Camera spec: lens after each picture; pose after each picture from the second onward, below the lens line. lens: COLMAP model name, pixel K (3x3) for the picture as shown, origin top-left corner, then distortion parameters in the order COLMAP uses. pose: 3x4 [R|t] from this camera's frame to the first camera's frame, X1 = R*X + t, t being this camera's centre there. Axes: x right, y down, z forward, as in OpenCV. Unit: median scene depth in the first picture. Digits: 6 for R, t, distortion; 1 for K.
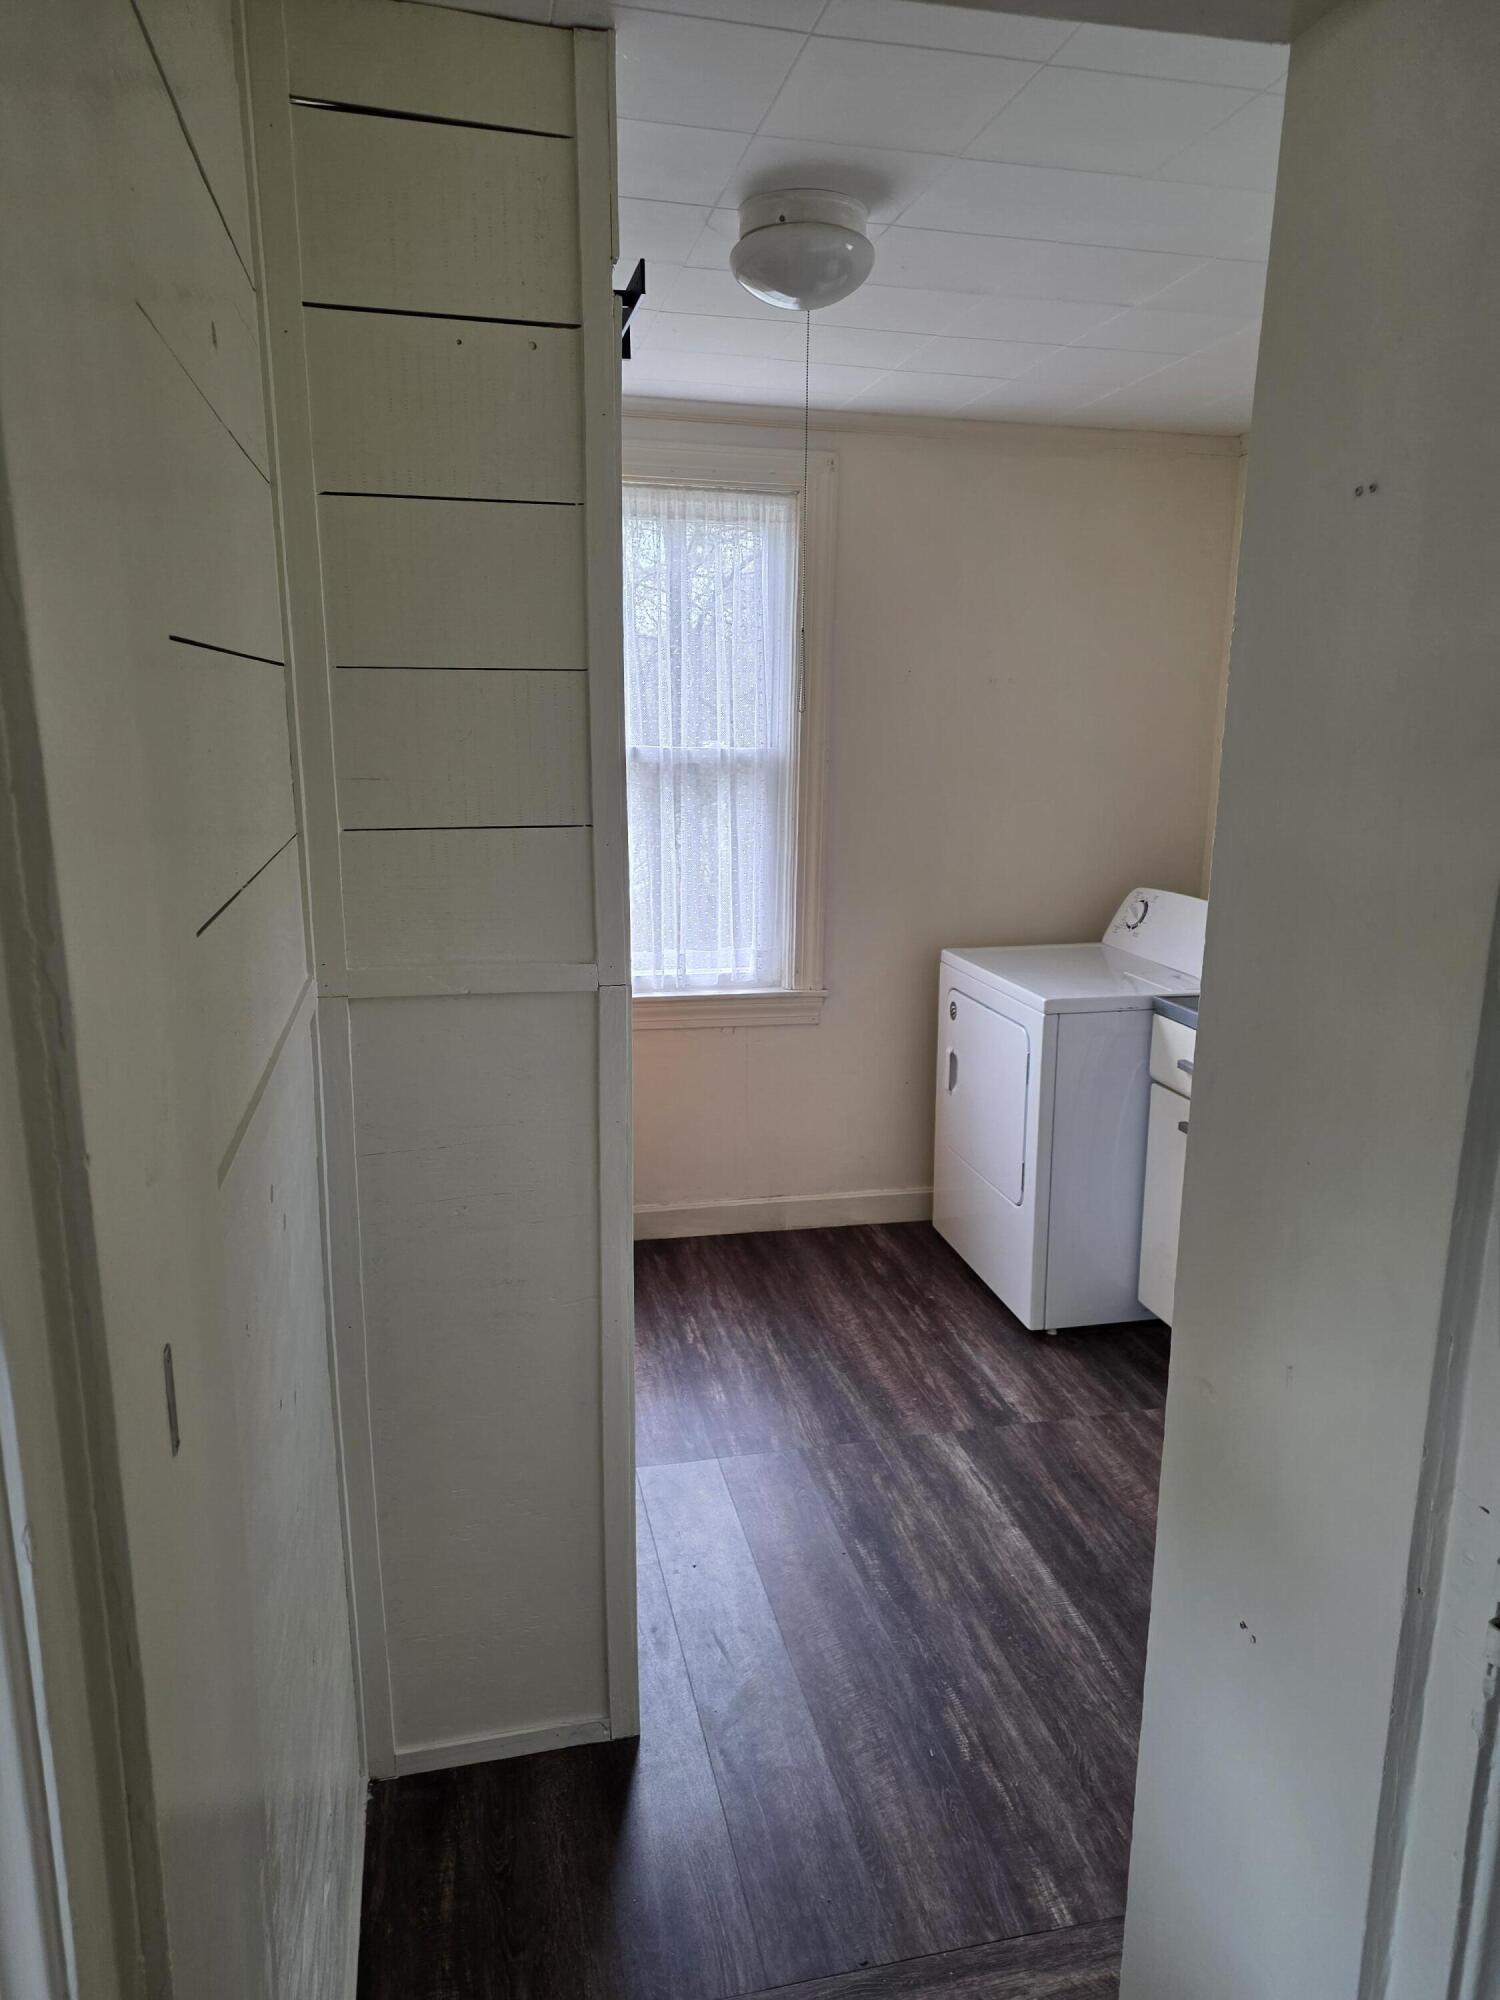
lens RADIAL K [[1322.9, 0, 745.4], [0, 1322.9, 1005.1], [0, 0, 1]] dist [0.061975, -0.038051]
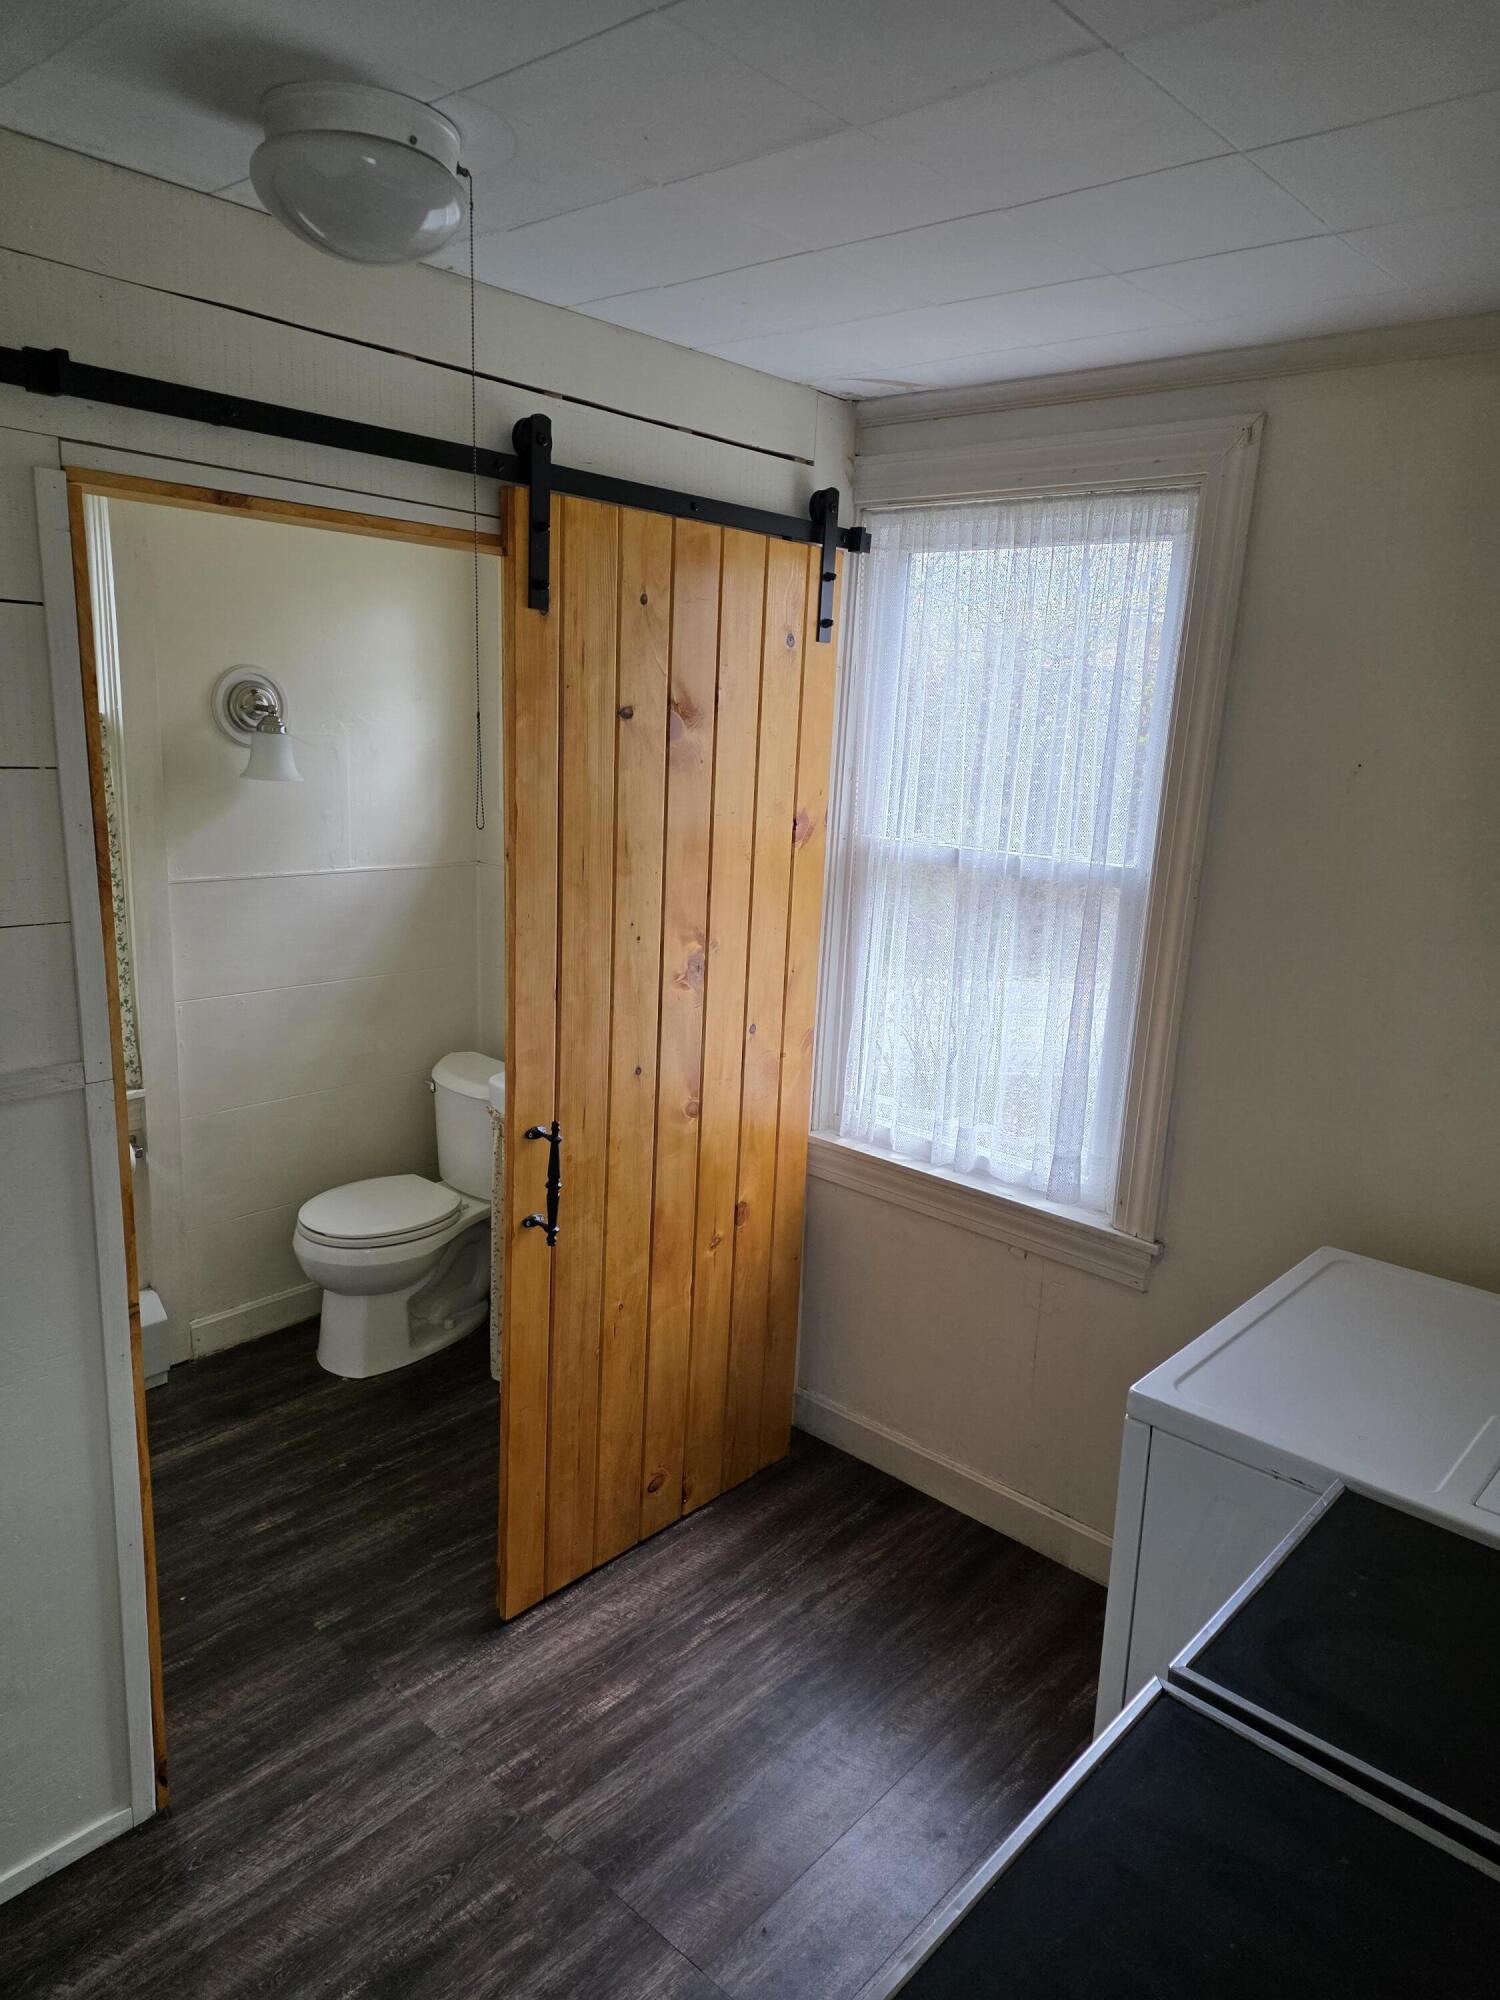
lens RADIAL K [[1322.9, 0, 758.3], [0, 1322.9, 998.4], [0, 0, 1]] dist [0.061975, -0.038051]
pose [[0.573522, 0.189431, -0.796987, 0.503239], [-0.213193, 0.973887, 0.078060, -0.155985], [0.790962, 0.125143, 0.598931, 0.500006]]
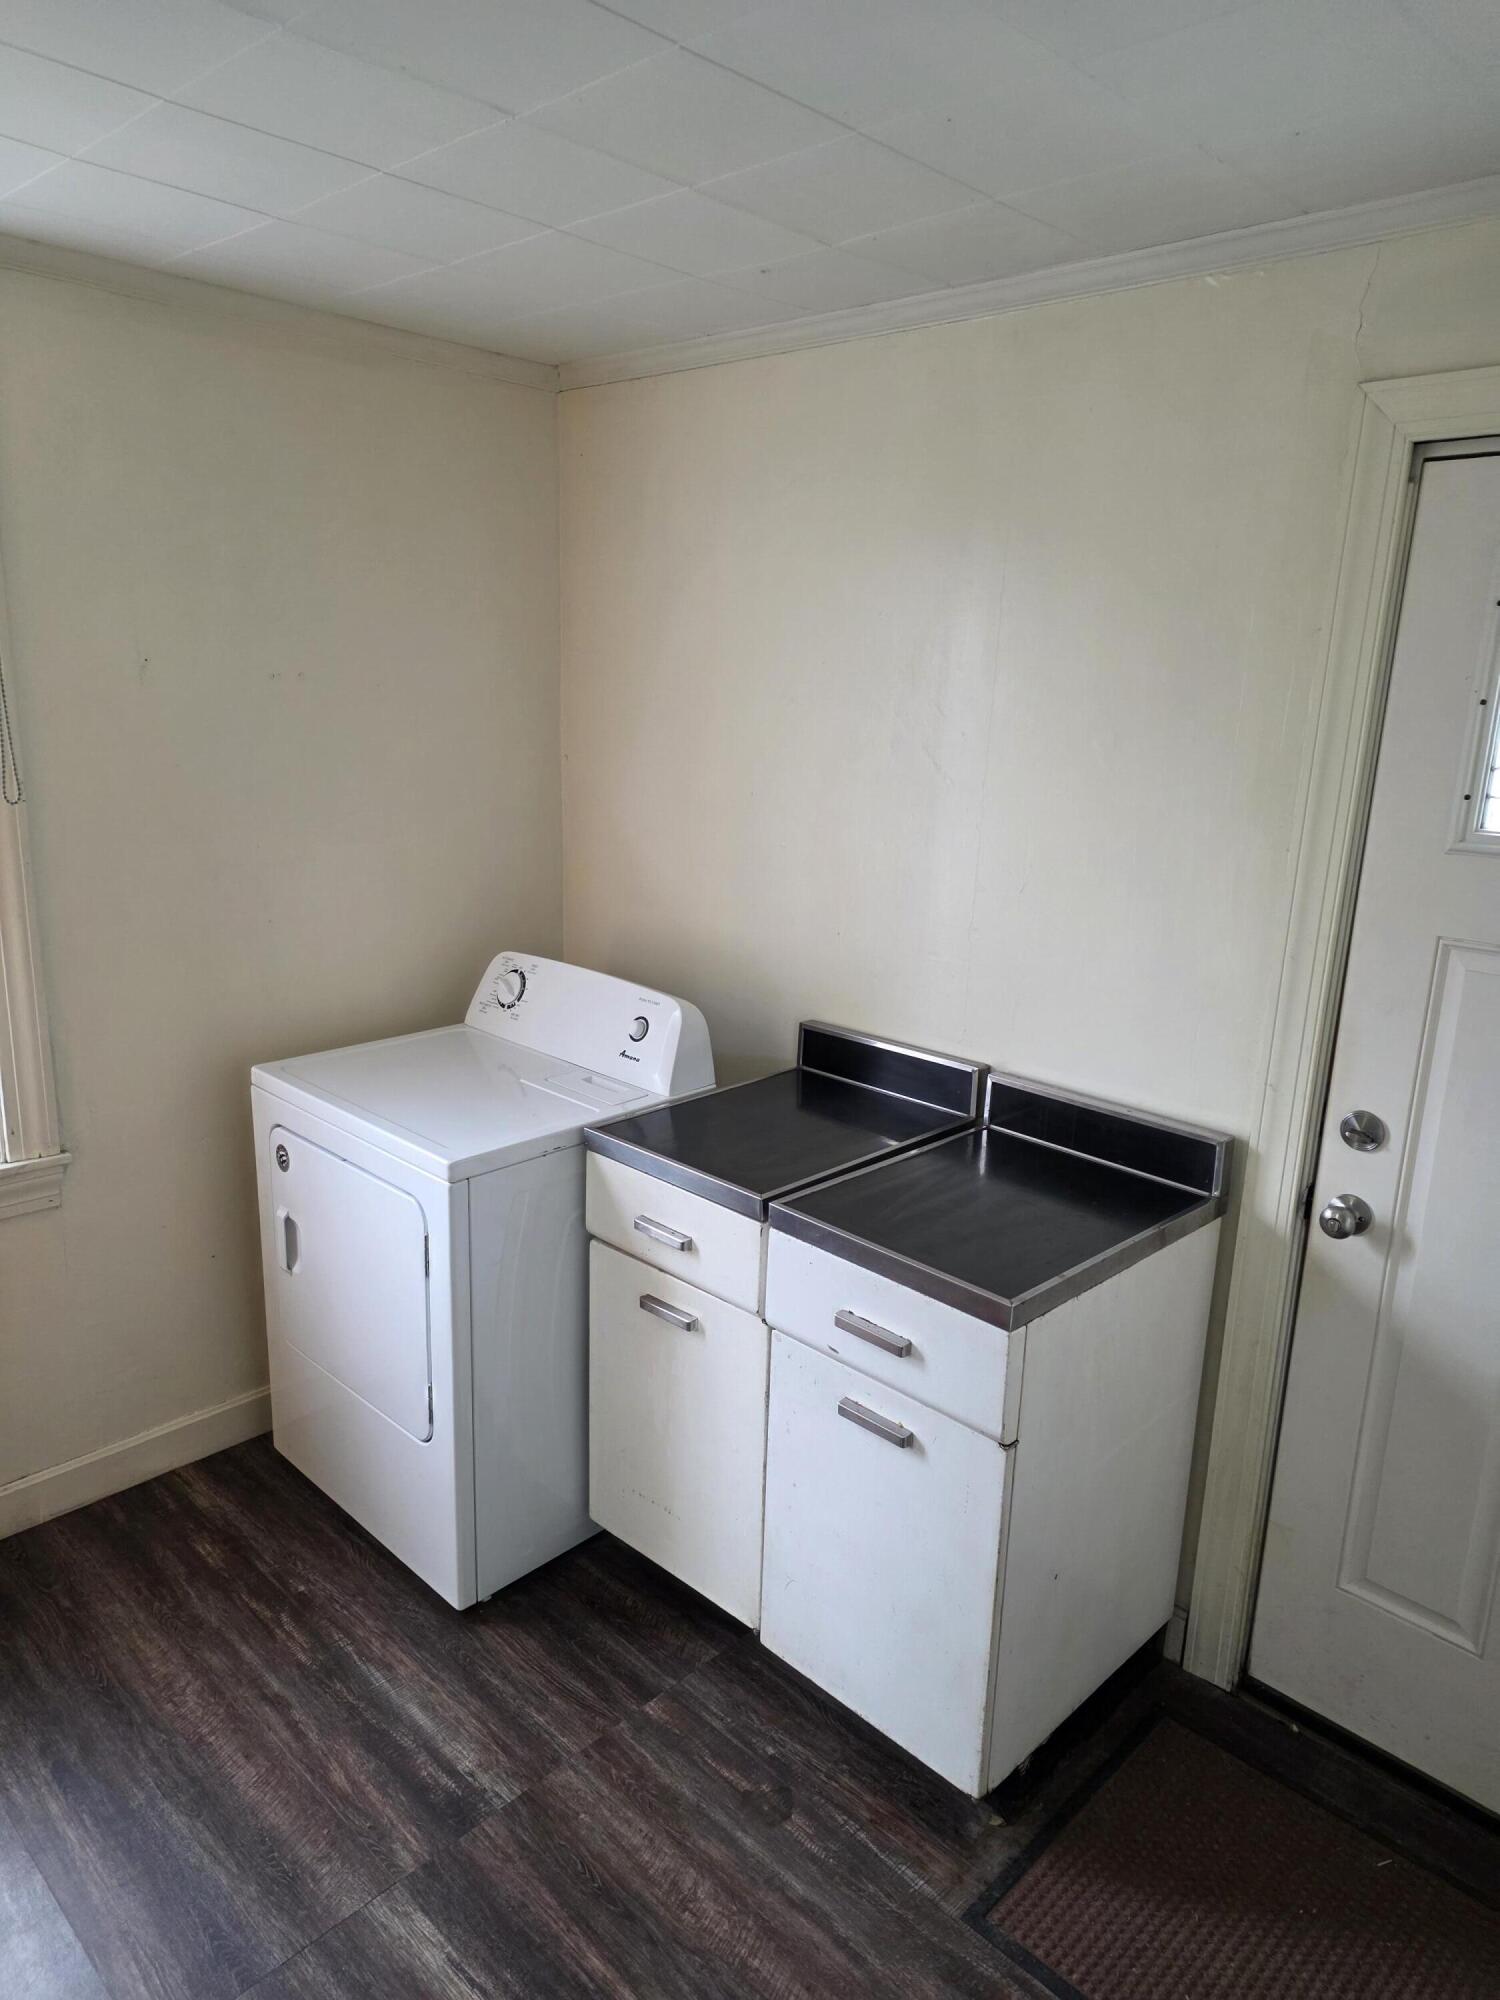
lens RADIAL K [[1322.9, 0, 713.6], [0, 1322.9, 1005.5], [0, 0, 1]] dist [0.061975, -0.038051]
pose [[0.845796, -0.115622, 0.520827, -0.005446], [0.093935, 0.993256, 0.067955, -0.109759], [-0.525172, -0.008552, 0.850953, 0.320682]]
